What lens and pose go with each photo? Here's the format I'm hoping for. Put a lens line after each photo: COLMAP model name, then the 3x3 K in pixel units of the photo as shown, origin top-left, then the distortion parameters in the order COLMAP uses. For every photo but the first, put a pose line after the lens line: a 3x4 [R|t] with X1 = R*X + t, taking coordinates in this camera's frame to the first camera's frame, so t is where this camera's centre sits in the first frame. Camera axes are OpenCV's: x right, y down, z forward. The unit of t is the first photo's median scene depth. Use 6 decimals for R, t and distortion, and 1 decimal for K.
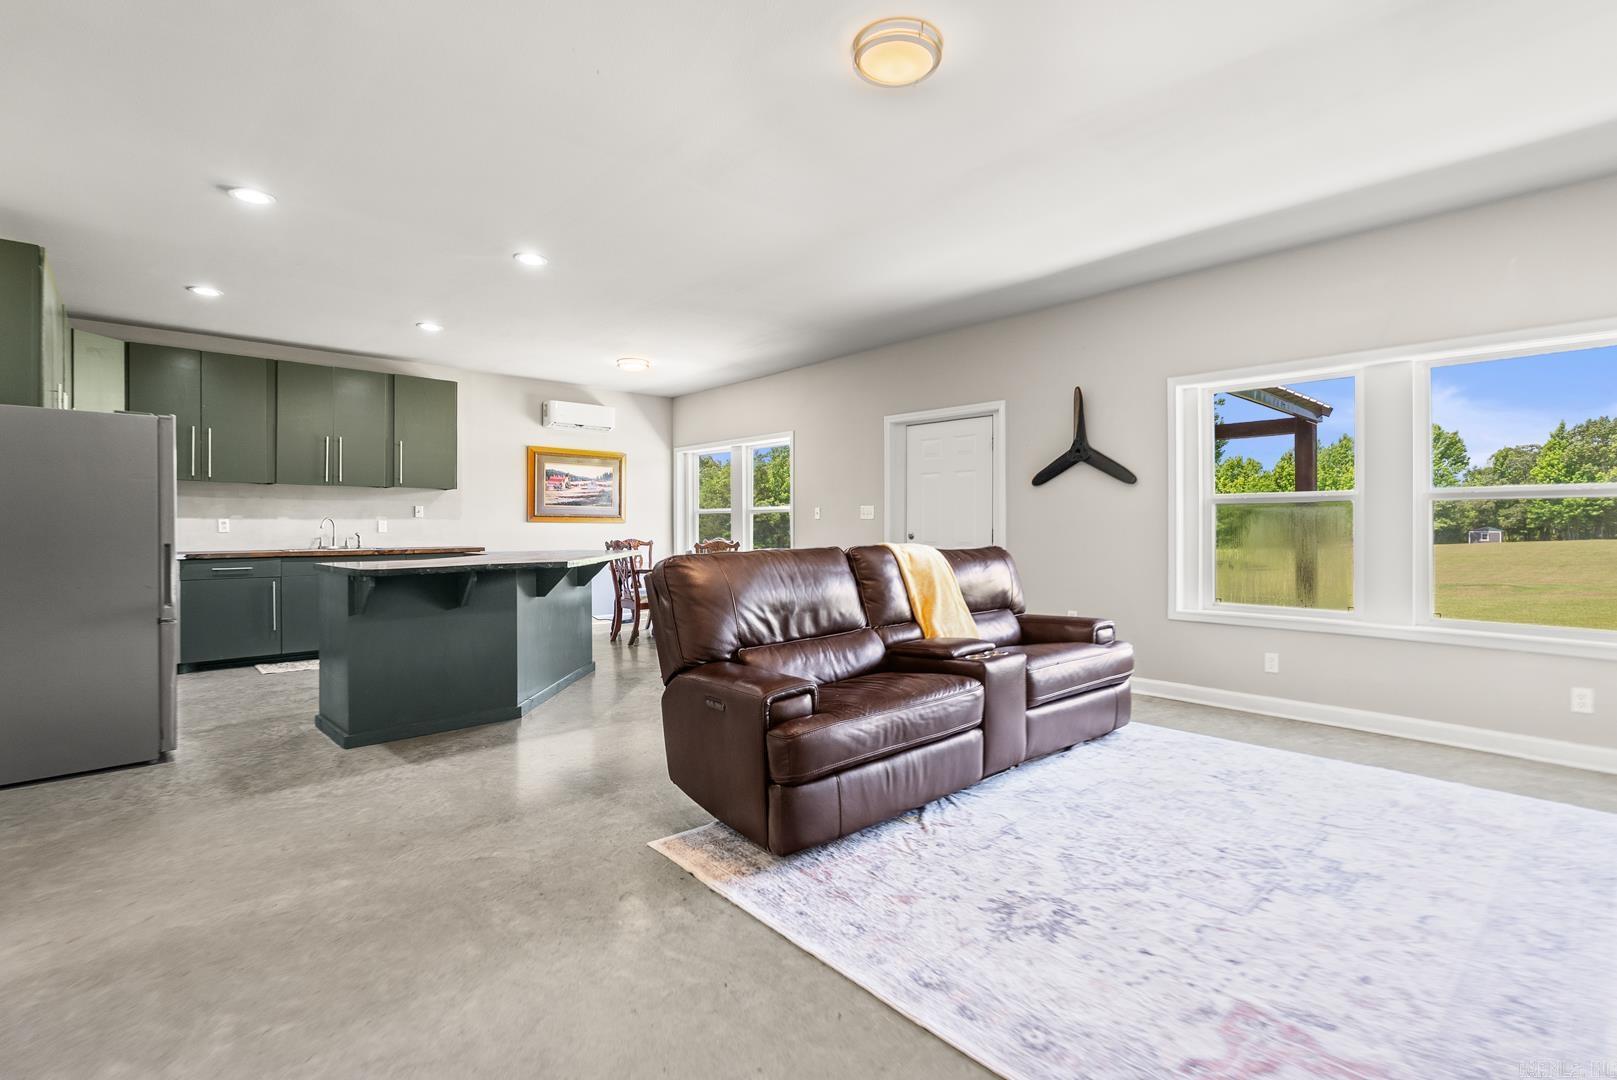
lens RADIAL K [[741.4, 0, 806.1], [0, 741.4, 542.9], [0, 0, 1]] dist [-0.007877, 0.000081]
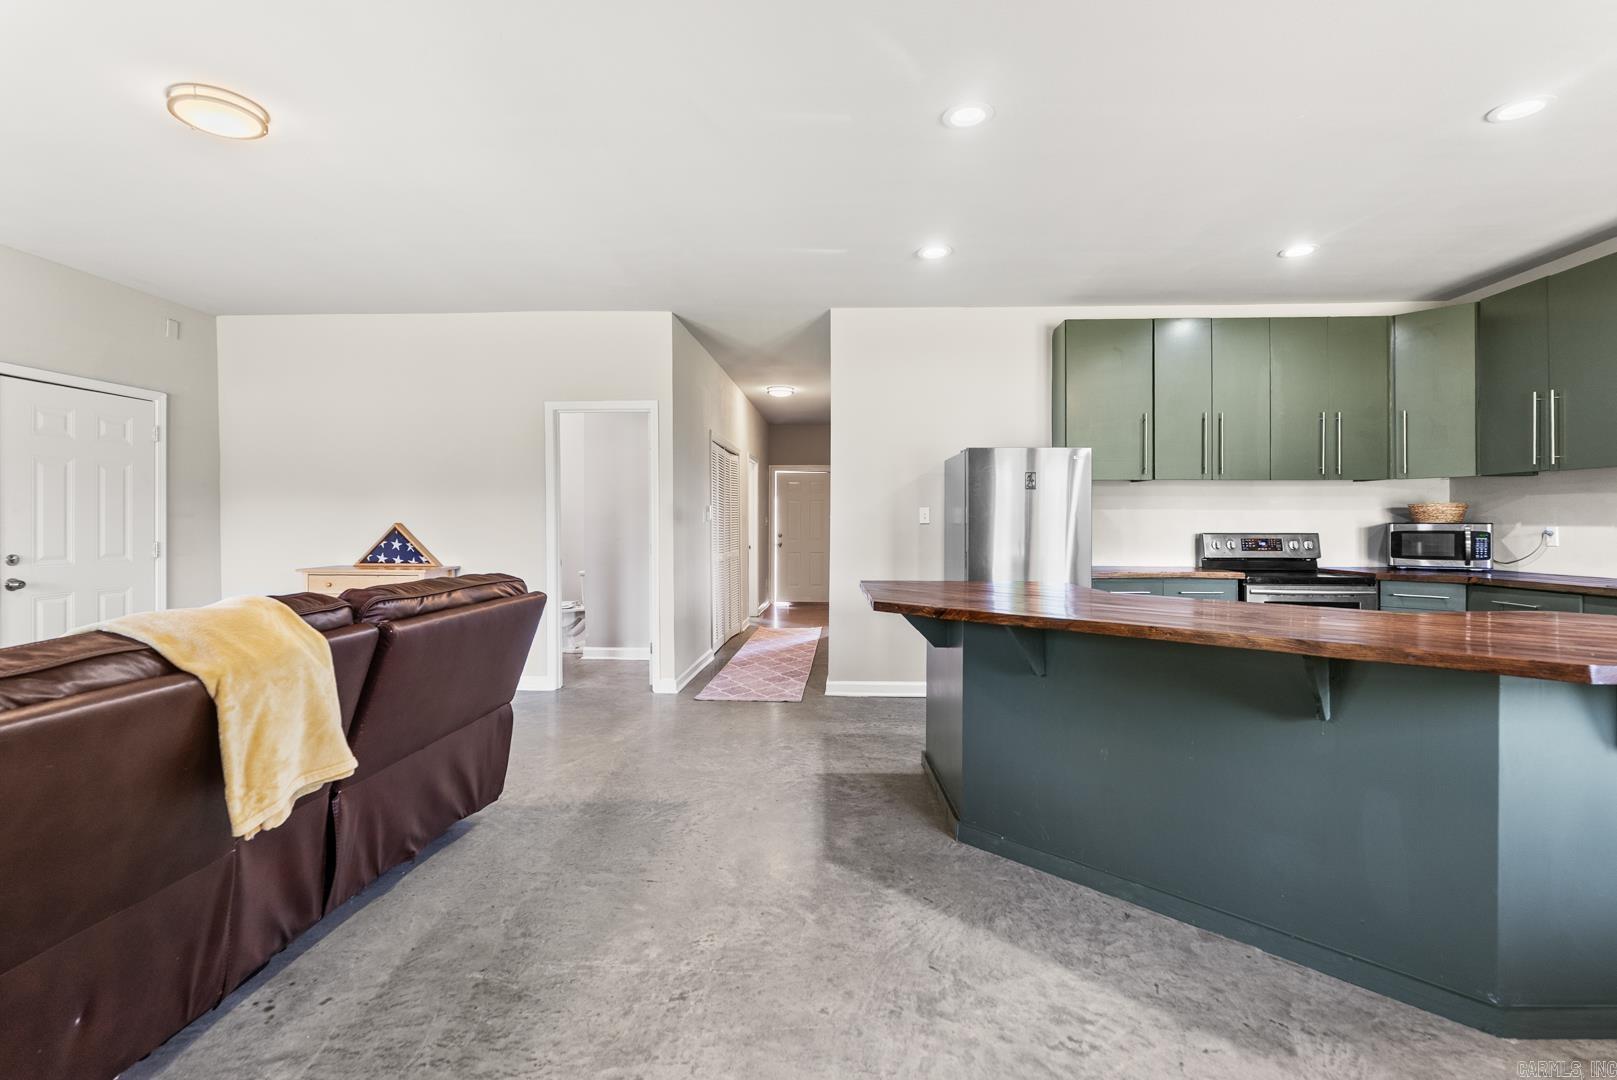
lens RADIAL K [[741.4, 0, 815.1], [0, 741.4, 516.0], [0, 0, 1]] dist [-0.007877, 0.000081]
pose [[-0.701663, -0.005845, -0.712485, 0.213589], [-0.018014, 0.999792, 0.009538, -0.068022], [0.712281, 0.019527, -0.701623, 1.809344]]
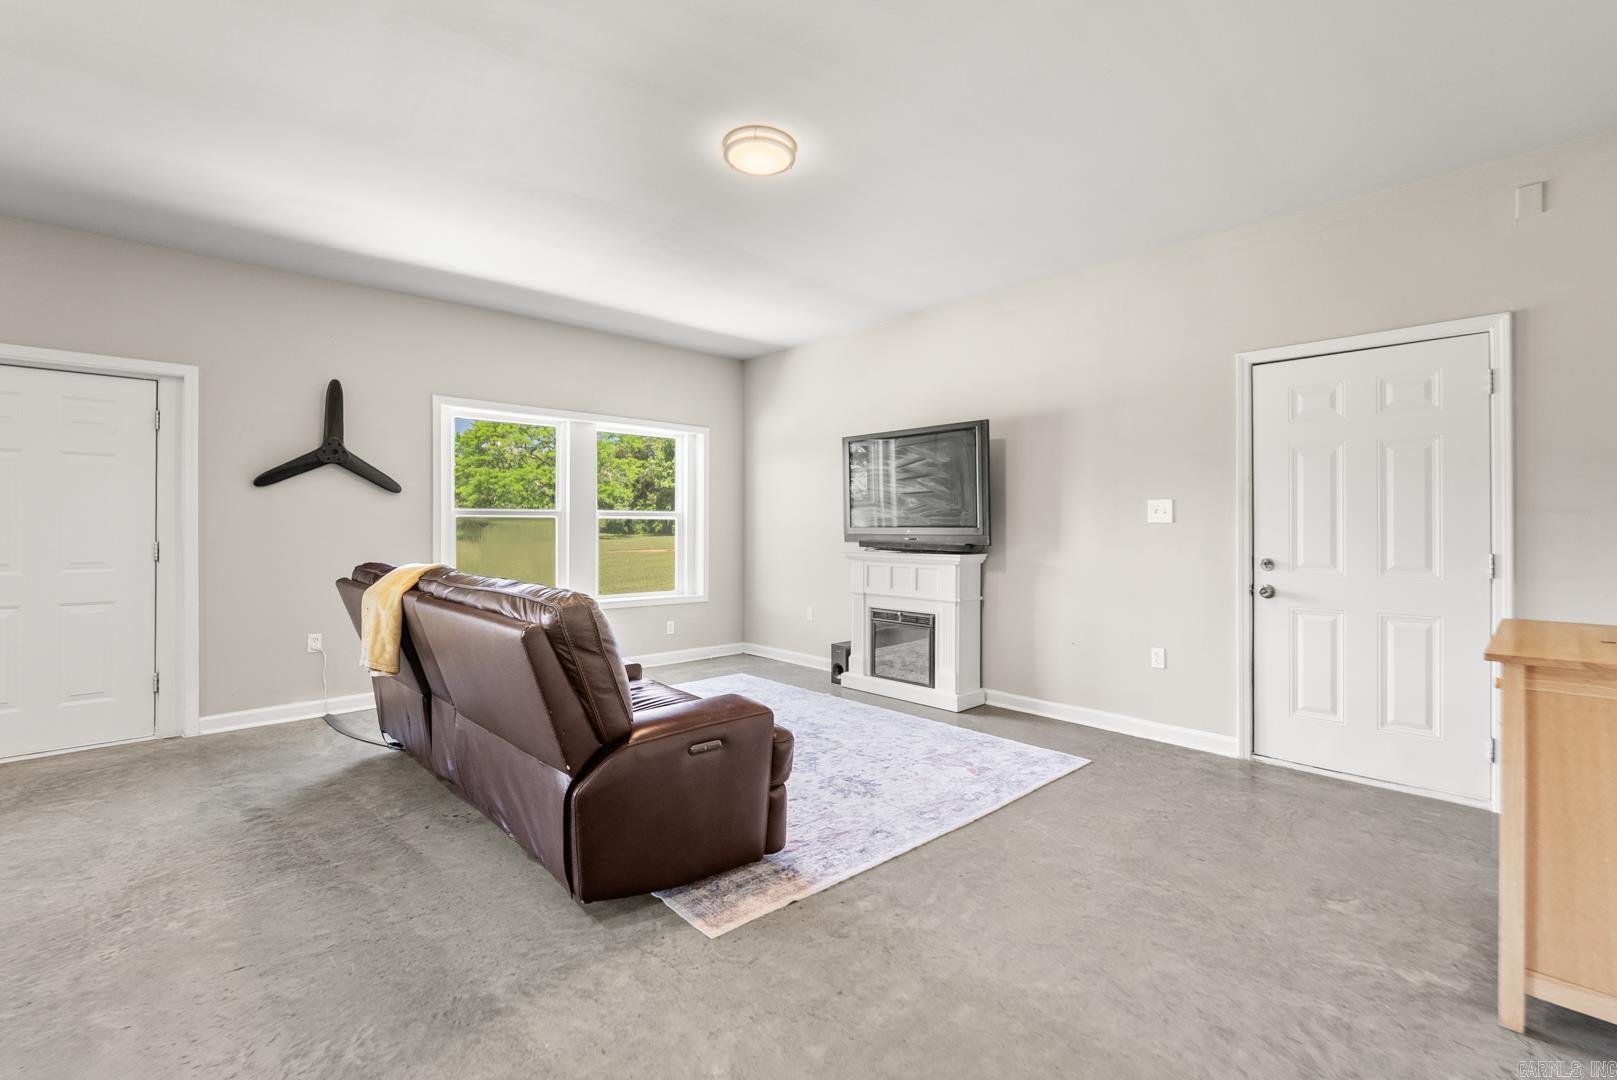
lens RADIAL K [[741.4, 0, 811.1], [0, 741.4, 520.7], [0, 0, 1]] dist [-0.007877, 0.000081]
pose [[-0.023458, 0.004694, 0.999714, -0.817100], [0.024451, 0.999693, -0.004120, -0.036862], [-0.999426, 0.024348, -0.023566, 0.712104]]
